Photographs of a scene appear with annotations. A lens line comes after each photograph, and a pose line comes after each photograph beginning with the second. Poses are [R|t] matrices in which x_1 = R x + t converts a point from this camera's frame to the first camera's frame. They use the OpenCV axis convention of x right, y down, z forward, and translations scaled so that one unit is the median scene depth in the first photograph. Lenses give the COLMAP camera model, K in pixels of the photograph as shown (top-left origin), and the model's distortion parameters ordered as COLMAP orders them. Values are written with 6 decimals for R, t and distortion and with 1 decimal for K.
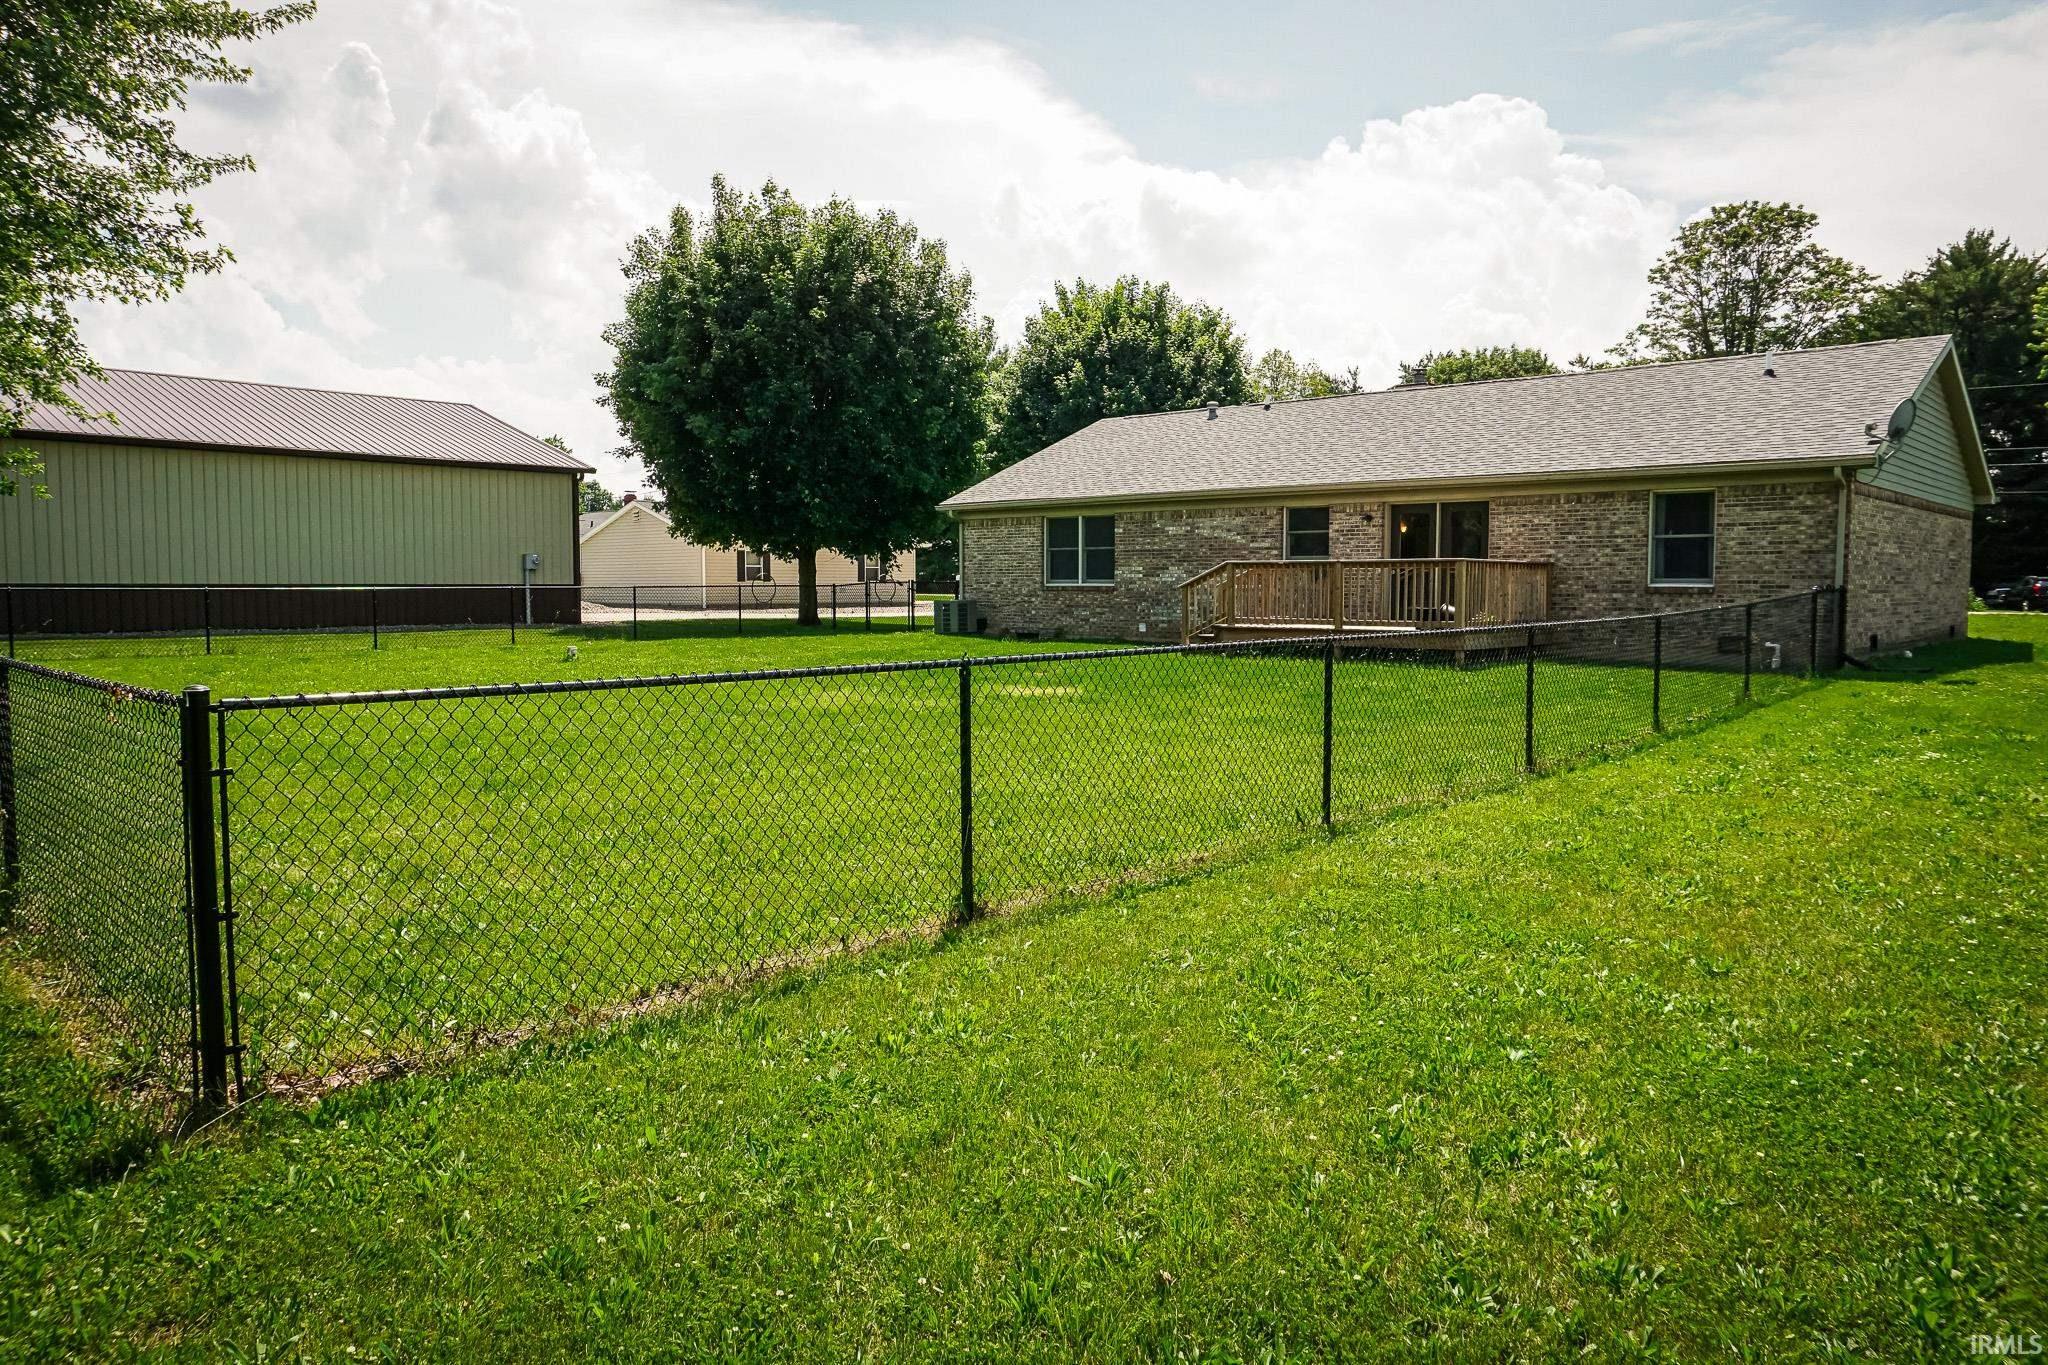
lens RADIAL K [[1382.8, 0, 1025.7], [0, 1382.8, 675.0], [0, 0, 1]] dist [-0.011013, -0.001177]
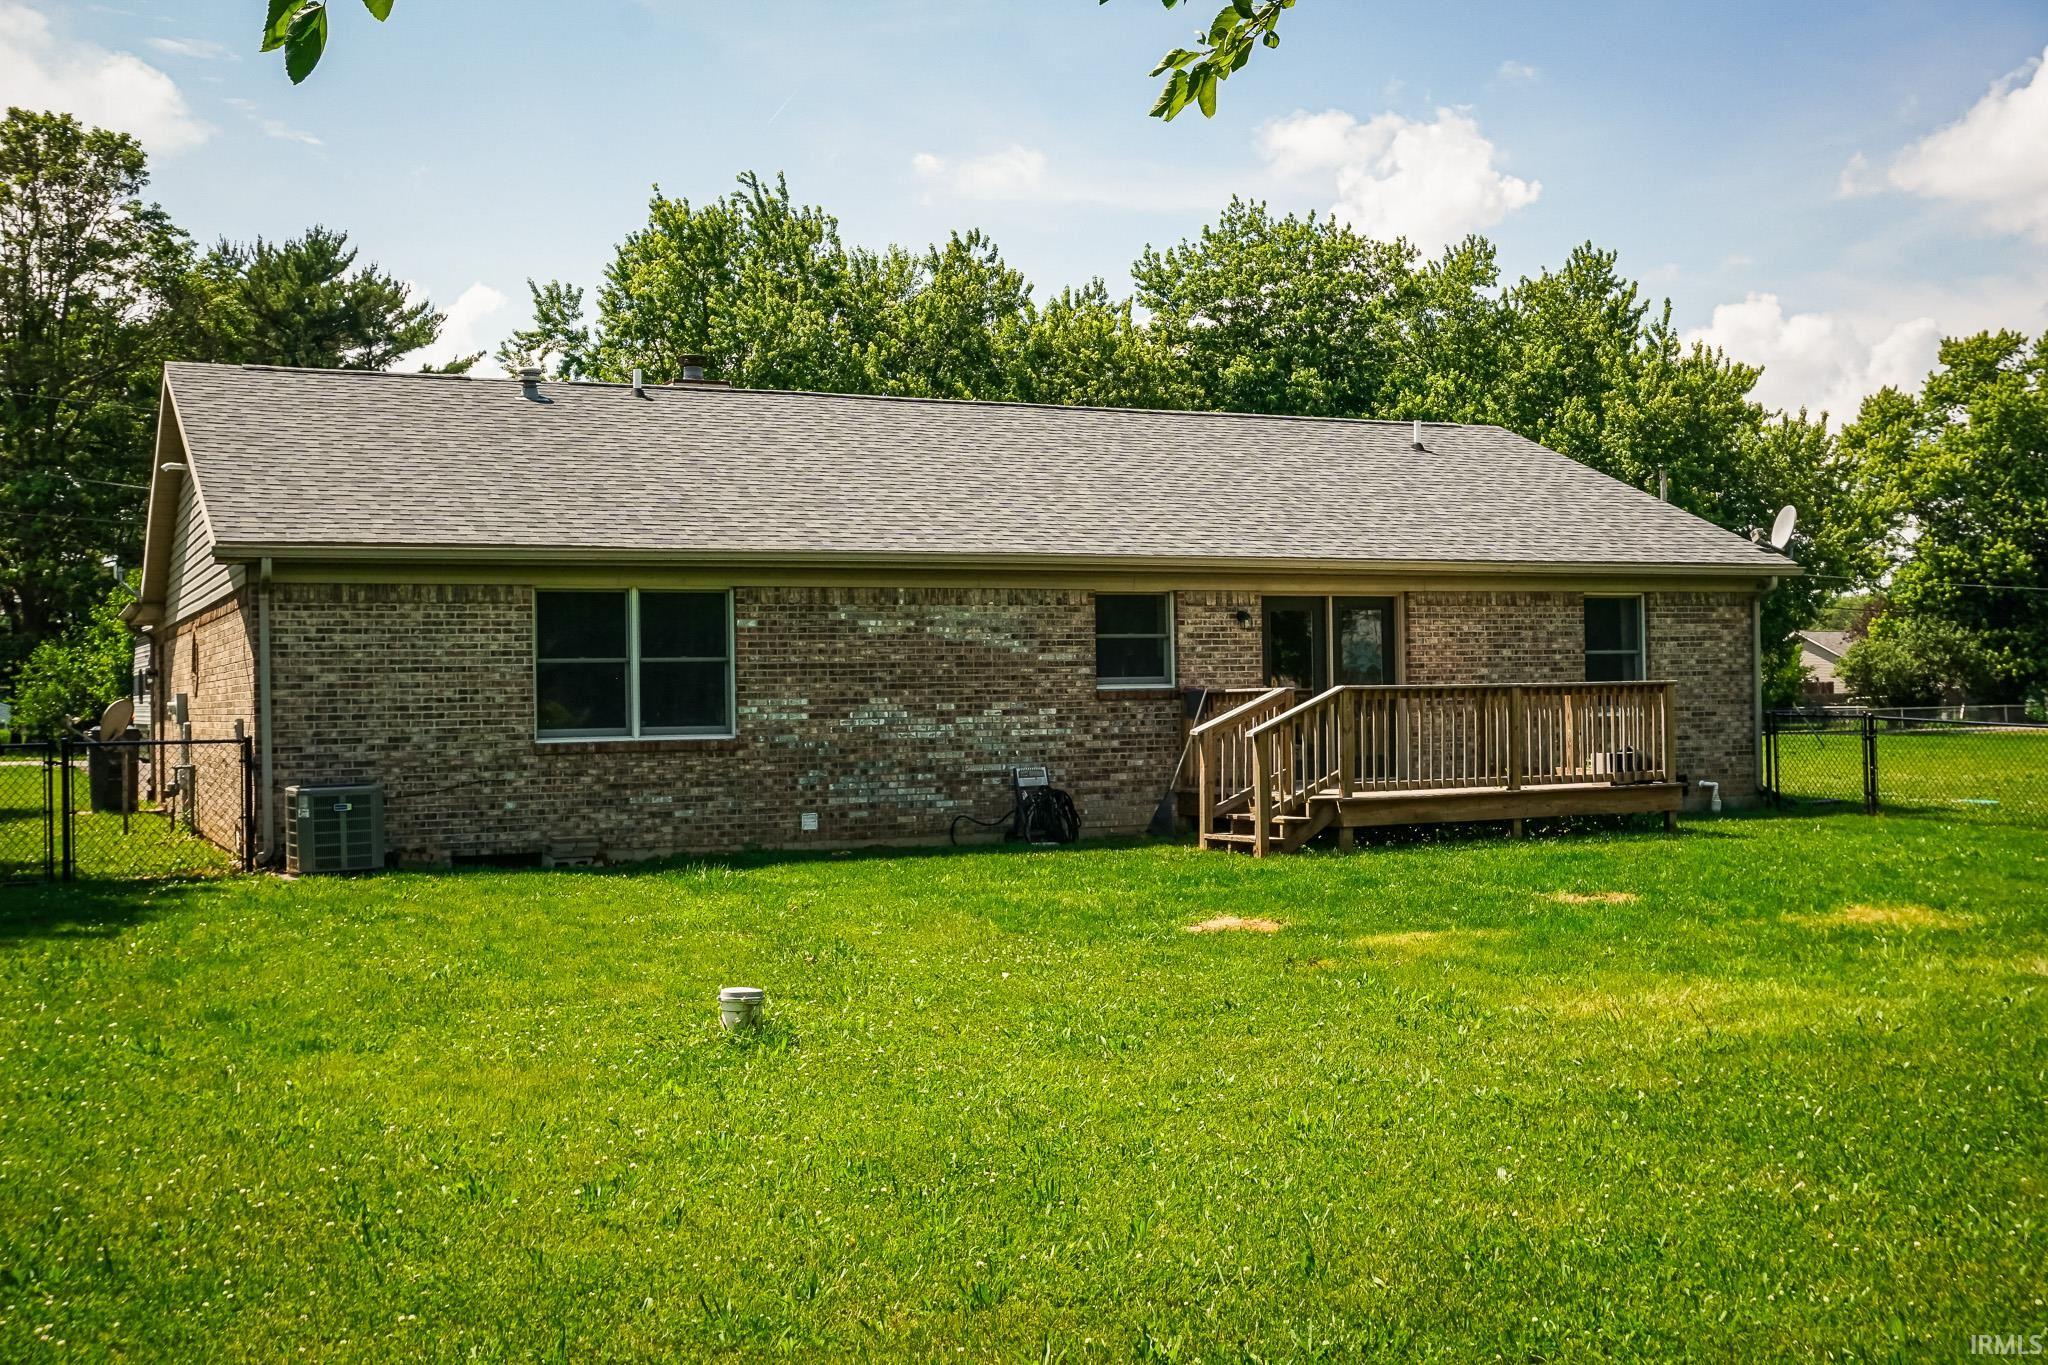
lens RADIAL K [[2336.6, 0, 1024.6], [0, 2336.6, 679.2], [0, 0, 1]] dist [-0.069217, 0.000000]
pose [[0.362393, 0.006599, 0.932002, -0.722039], [0.082870, 0.995786, -0.039273, -0.050093], [-0.928334, 0.091467, 0.360319, 0.683638]]
